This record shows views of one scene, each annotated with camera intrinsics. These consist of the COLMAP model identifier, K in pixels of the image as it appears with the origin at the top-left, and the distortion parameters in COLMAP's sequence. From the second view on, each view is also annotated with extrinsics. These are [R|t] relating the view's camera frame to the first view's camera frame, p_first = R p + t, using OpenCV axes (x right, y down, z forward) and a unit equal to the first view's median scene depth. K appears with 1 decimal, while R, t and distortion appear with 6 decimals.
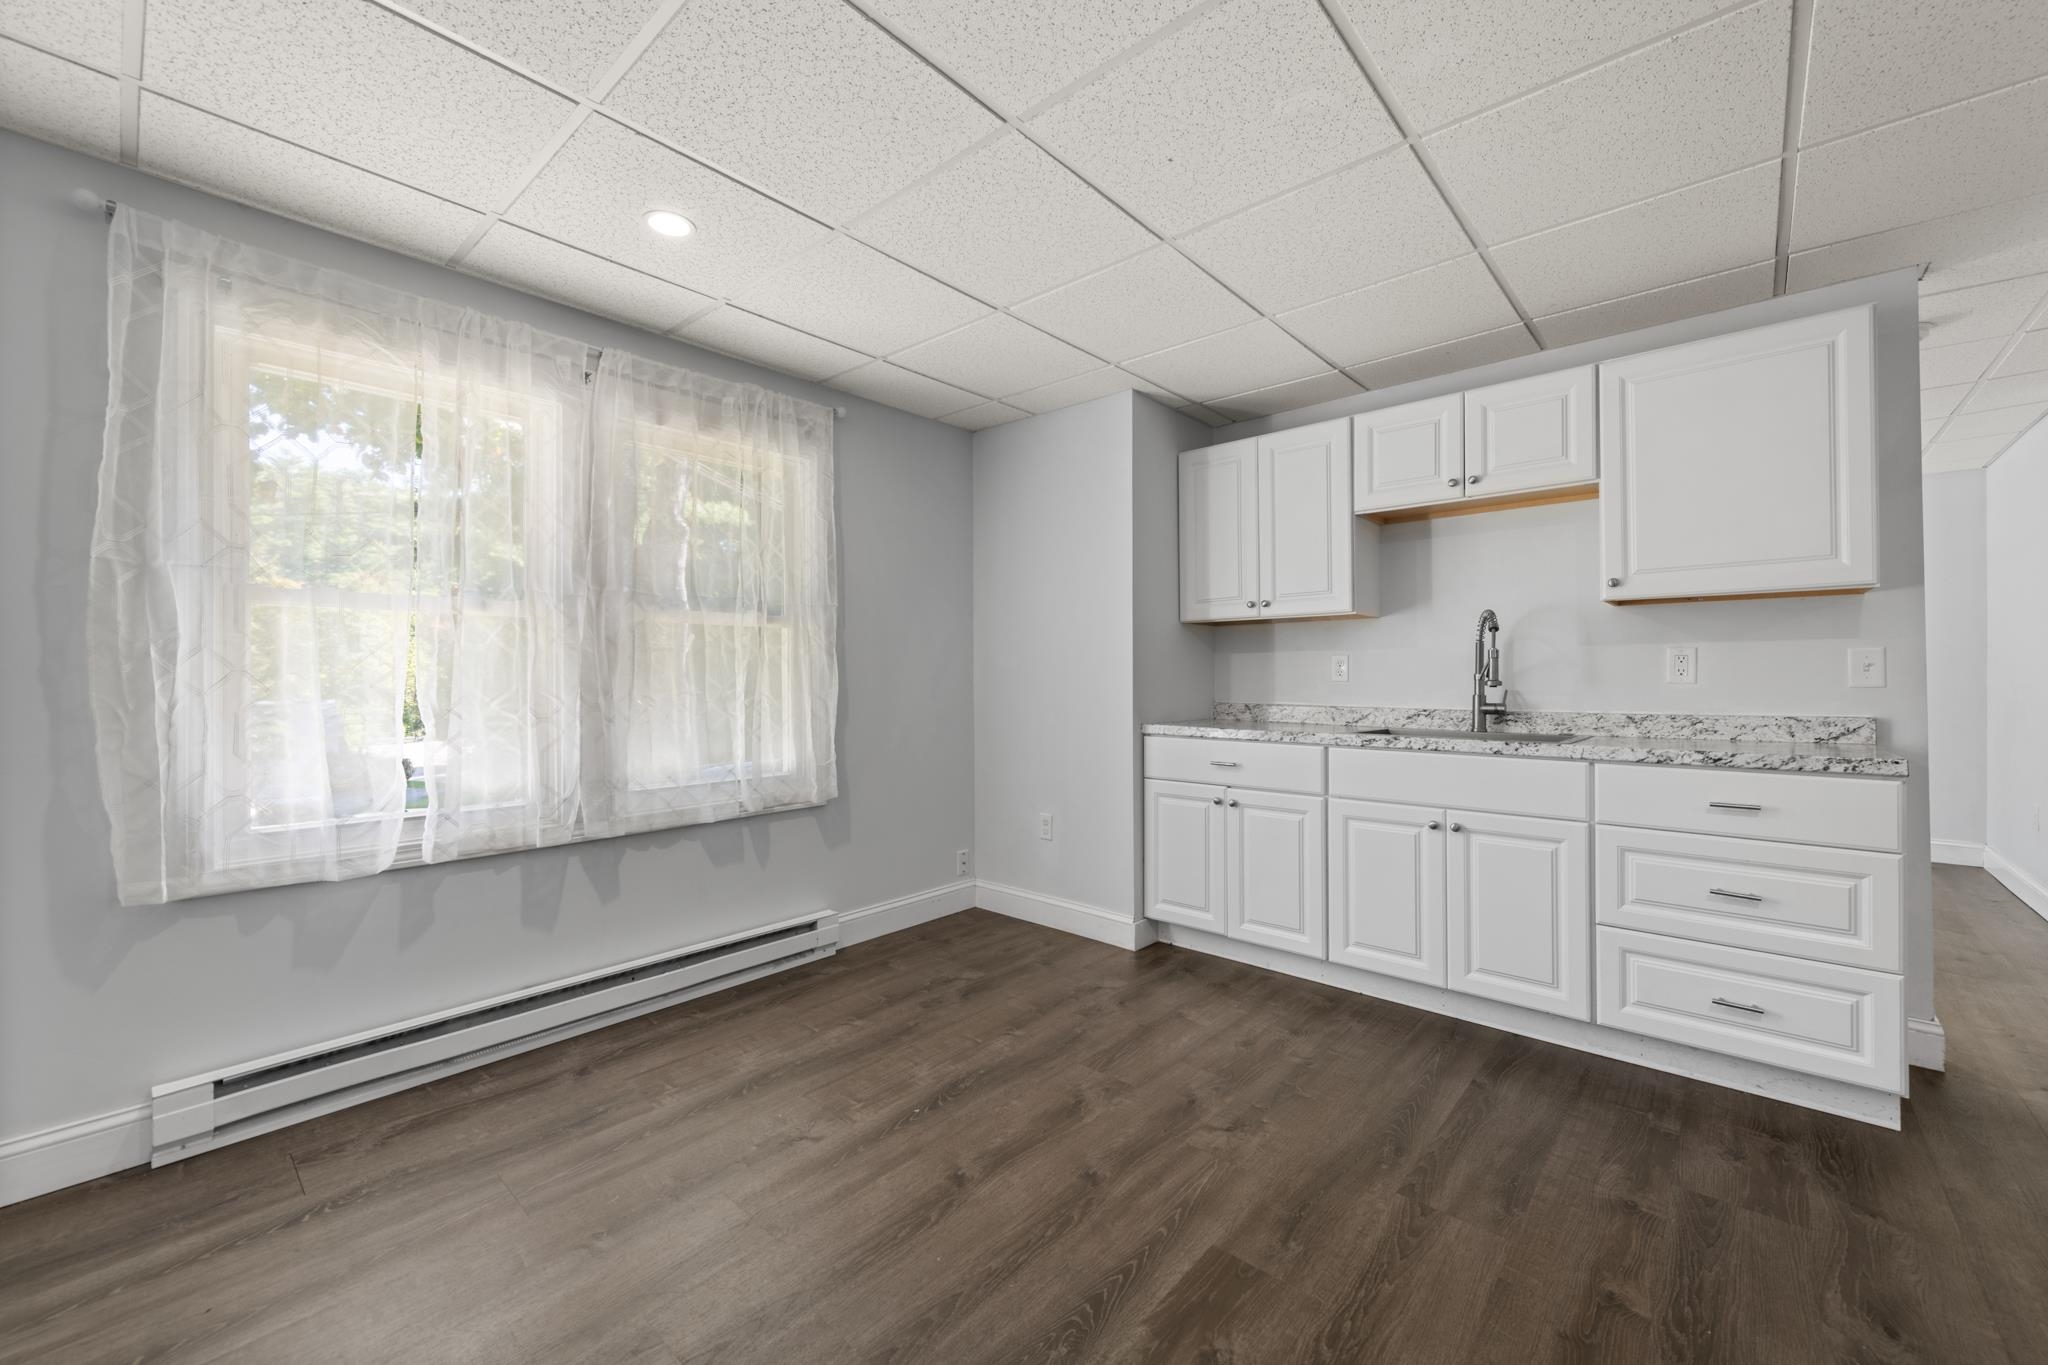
lens RADIAL K [[804.2, 0, 1023.8], [0, 804.2, 671.9], [0, 0, 1]] dist [0.008461, -0.003064]
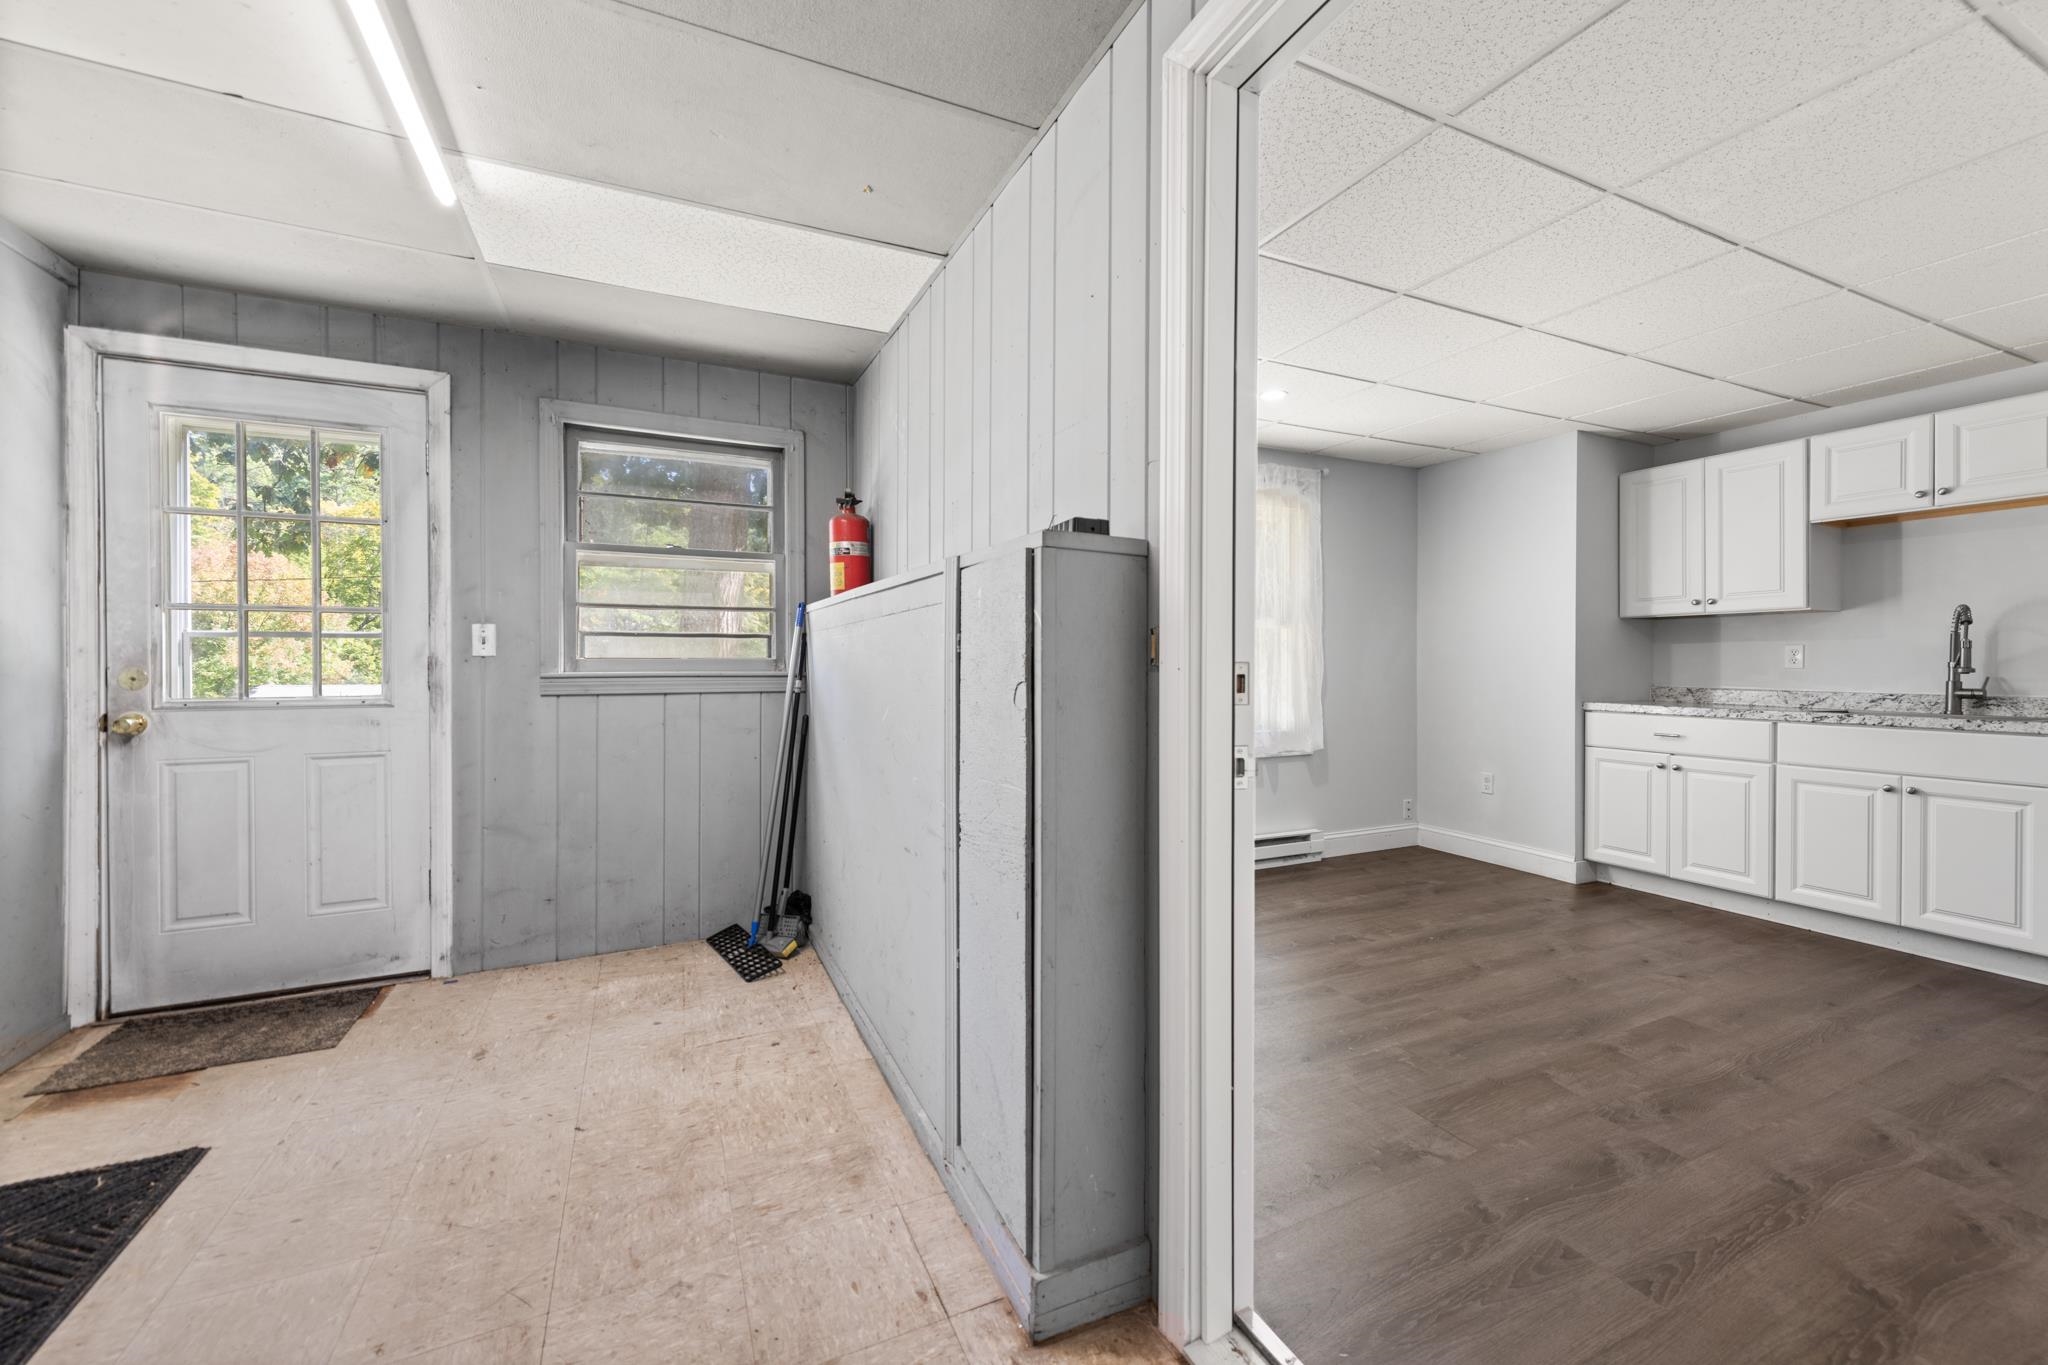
lens RADIAL K [[804.2, 0, 1021.0], [0, 804.2, 666.2], [0, 0, 1]] dist [0.008461, -0.003064]
pose [[0.918373, 0.005506, -0.395677, -0.184405], [-0.001526, 0.999945, 0.010371, -0.001611], [0.395712, -0.008921, 0.918331, -0.562857]]
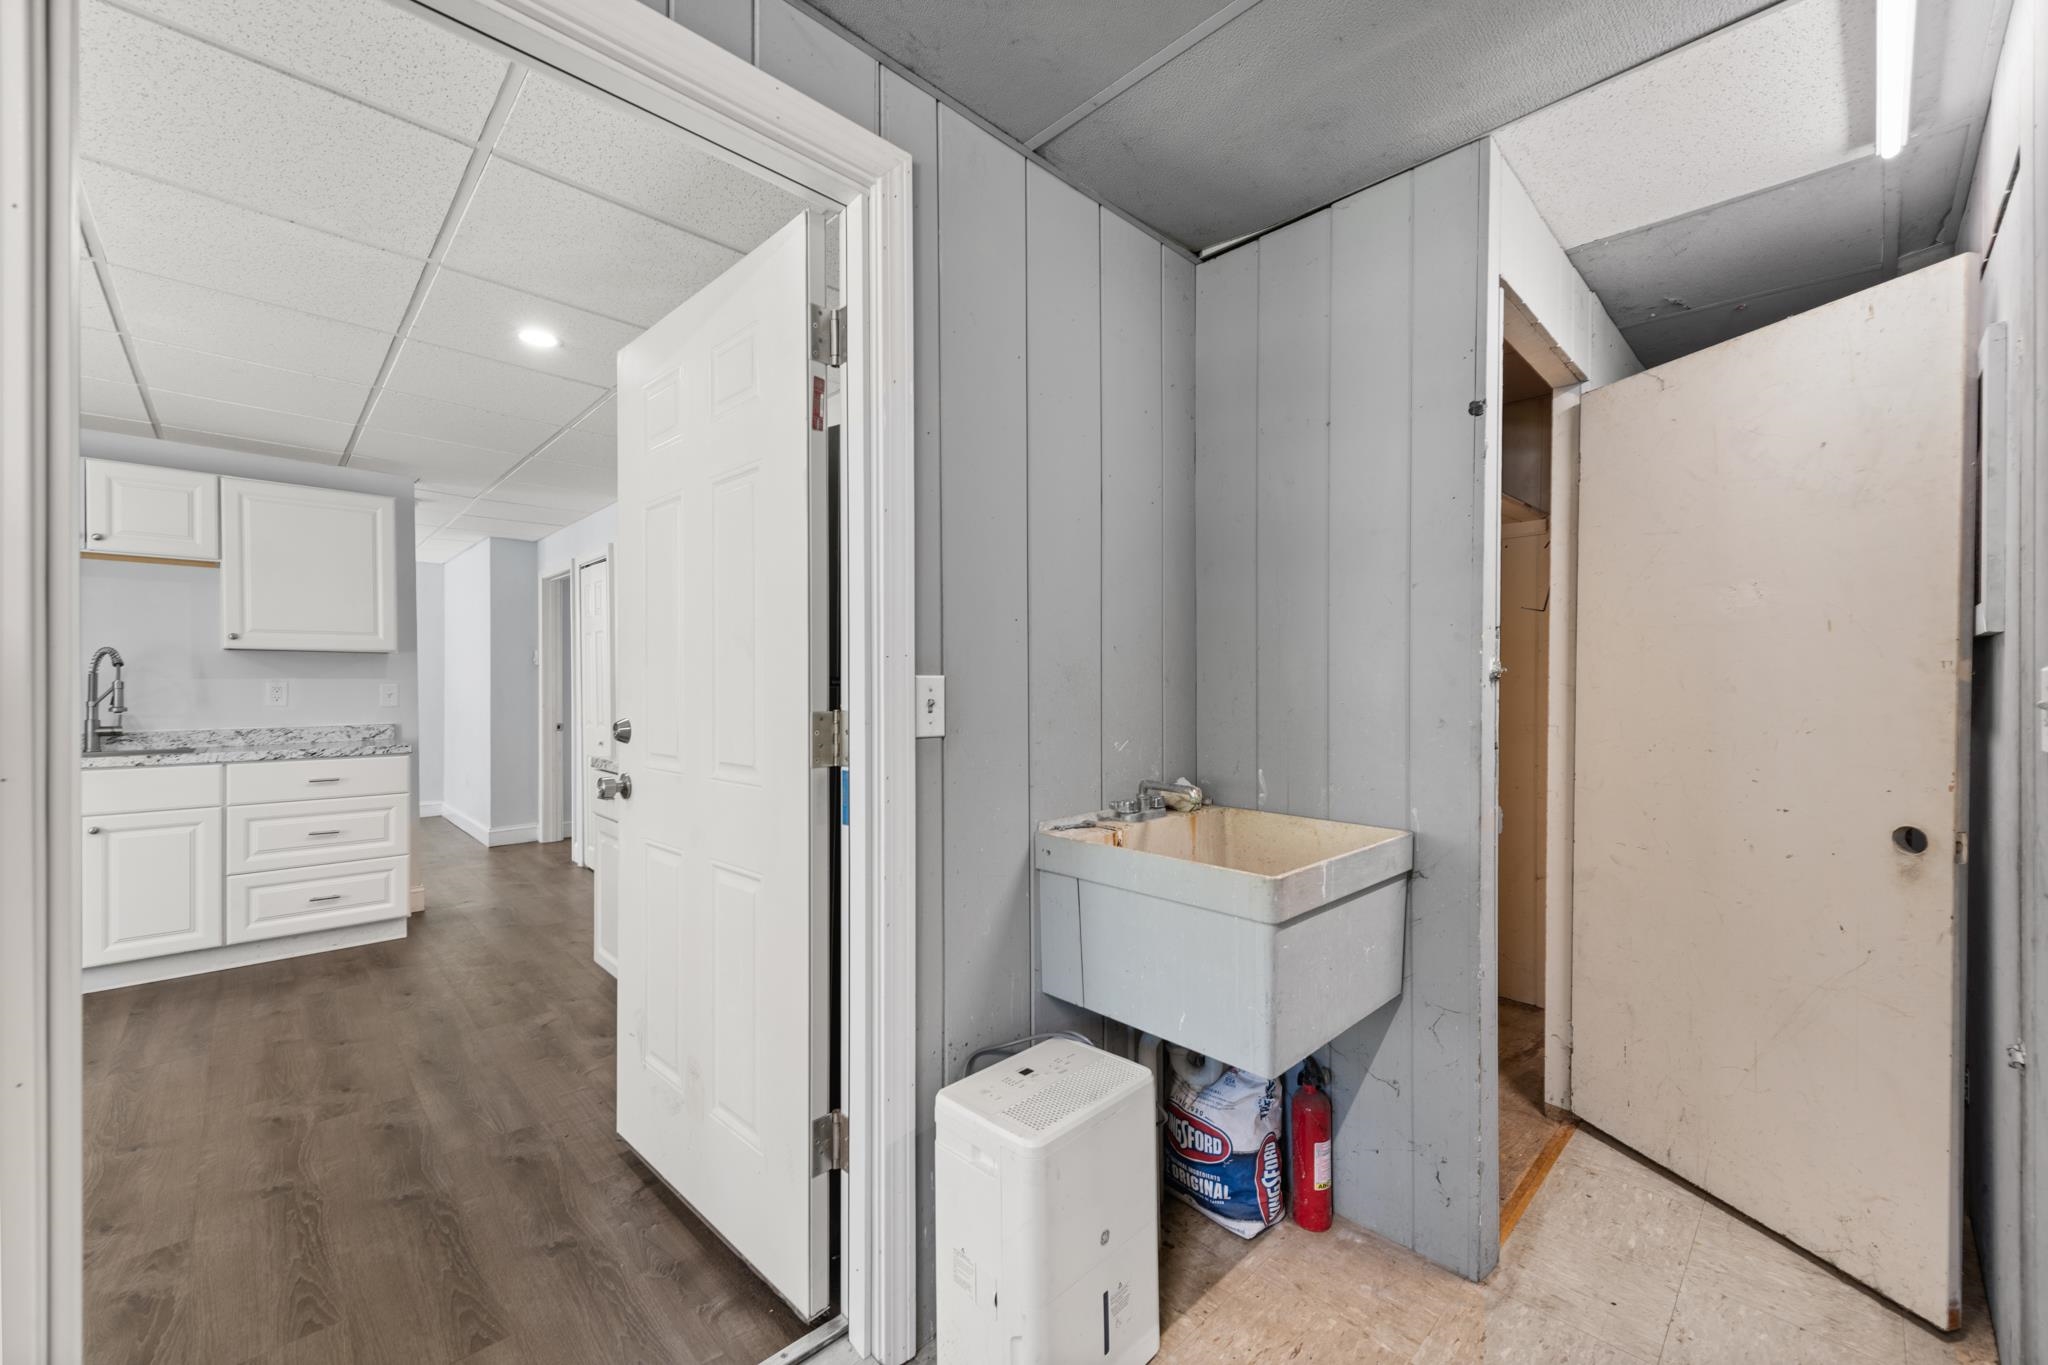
lens RADIAL K [[804.2, 0, 1038.8], [0, 804.2, 687.8], [0, 0, 1]] dist [0.008461, -0.003064]
pose [[0.064251, -0.000423, 0.997934, -0.529560], [-0.006724, 0.999977, 0.000857, -0.028575], [-0.997911, -0.006766, 0.064247, -0.445926]]
